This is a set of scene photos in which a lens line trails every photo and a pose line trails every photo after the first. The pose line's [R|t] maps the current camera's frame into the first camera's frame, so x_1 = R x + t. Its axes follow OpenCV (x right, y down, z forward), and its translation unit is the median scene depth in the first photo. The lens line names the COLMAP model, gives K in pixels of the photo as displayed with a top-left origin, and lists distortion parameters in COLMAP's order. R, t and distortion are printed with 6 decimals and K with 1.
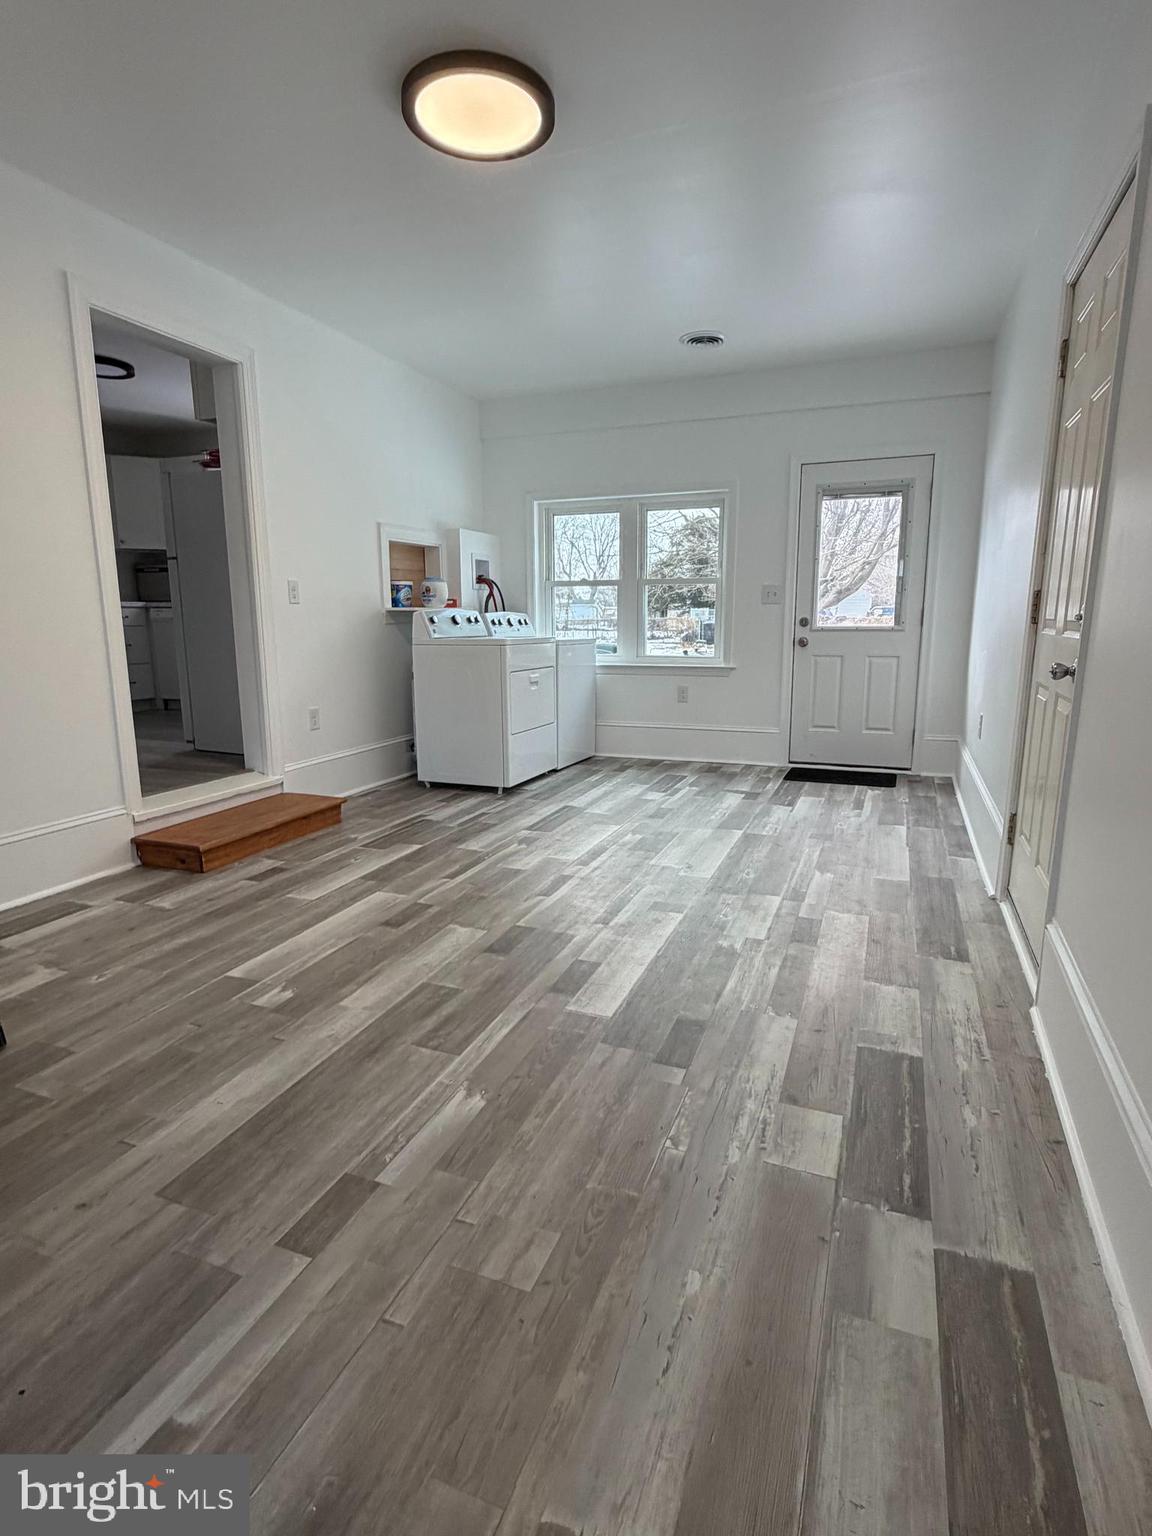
lens RADIAL K [[807.5, 0, 576.2], [0, 807.5, 766.6], [0, 0, 1]] dist [-0.002659, 0.003021]
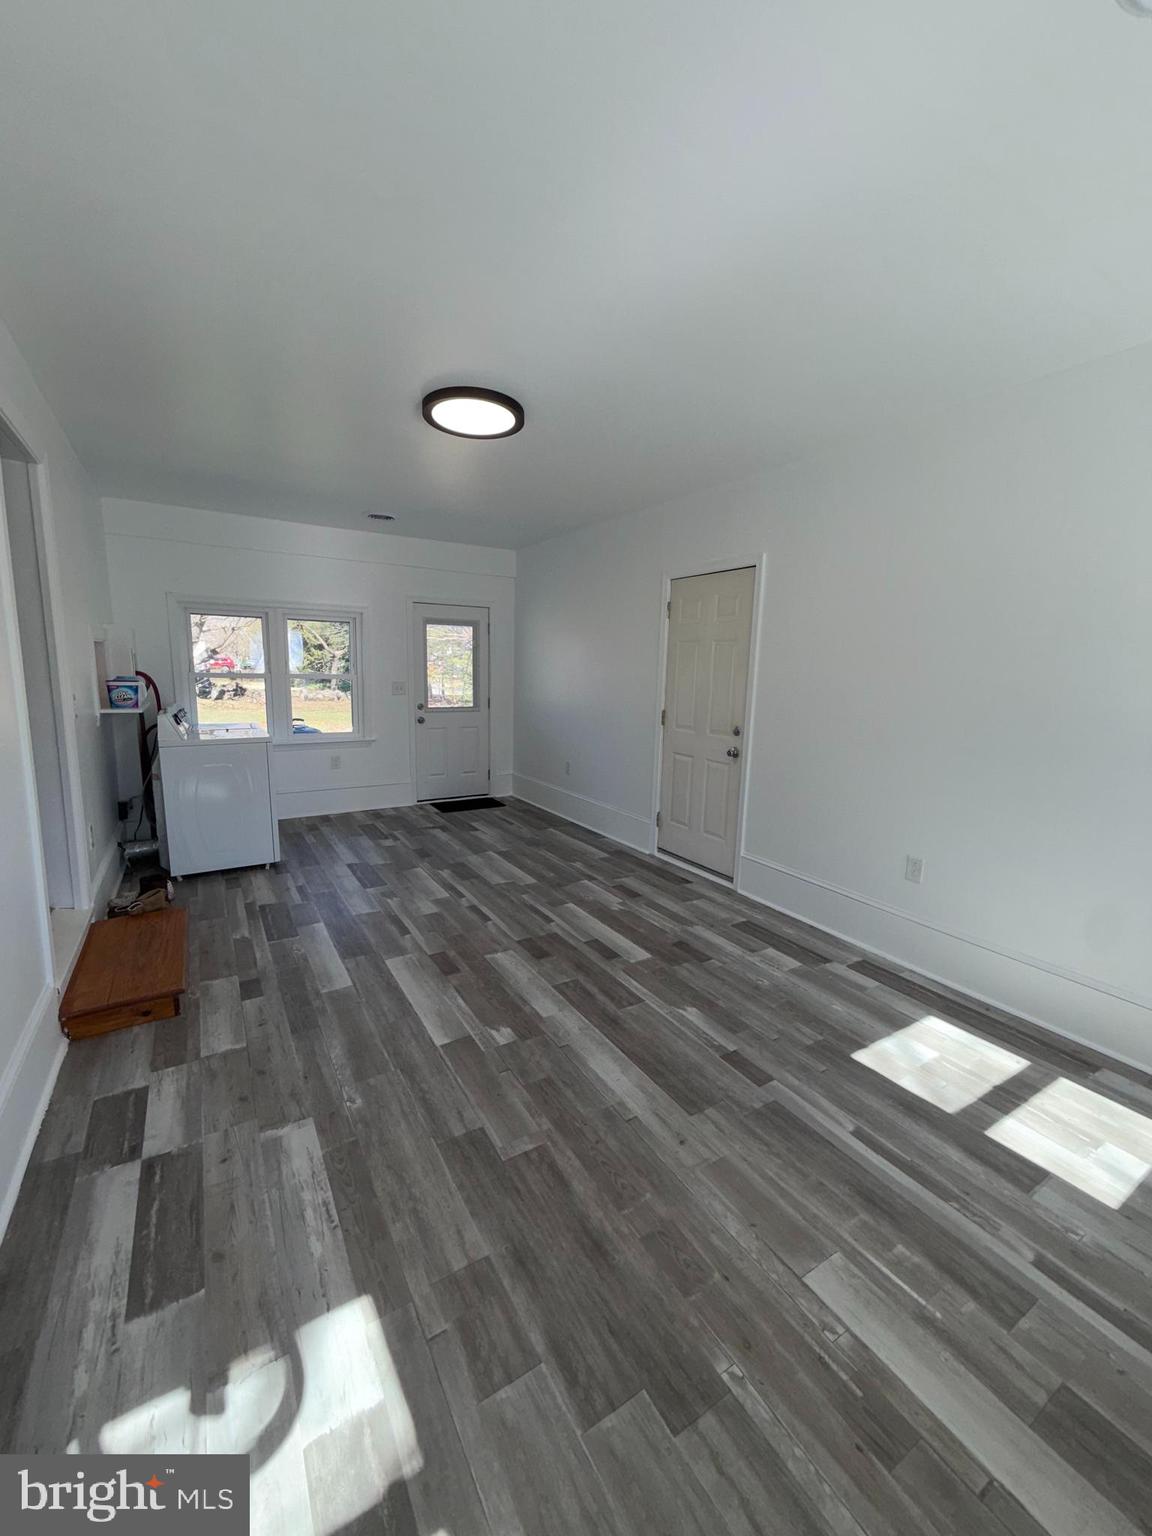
lens RADIAL K [[613.0, 0, 586.8], [0, 613.0, 766.8], [0, 0, 1]] dist [-0.002001, 0.001161]
pose [[0.590650, -0.112204, 0.799089, -0.875632], [0.125528, 0.991006, 0.046367, -0.163111], [-0.797104, 0.072921, 0.599423, 0.180946]]
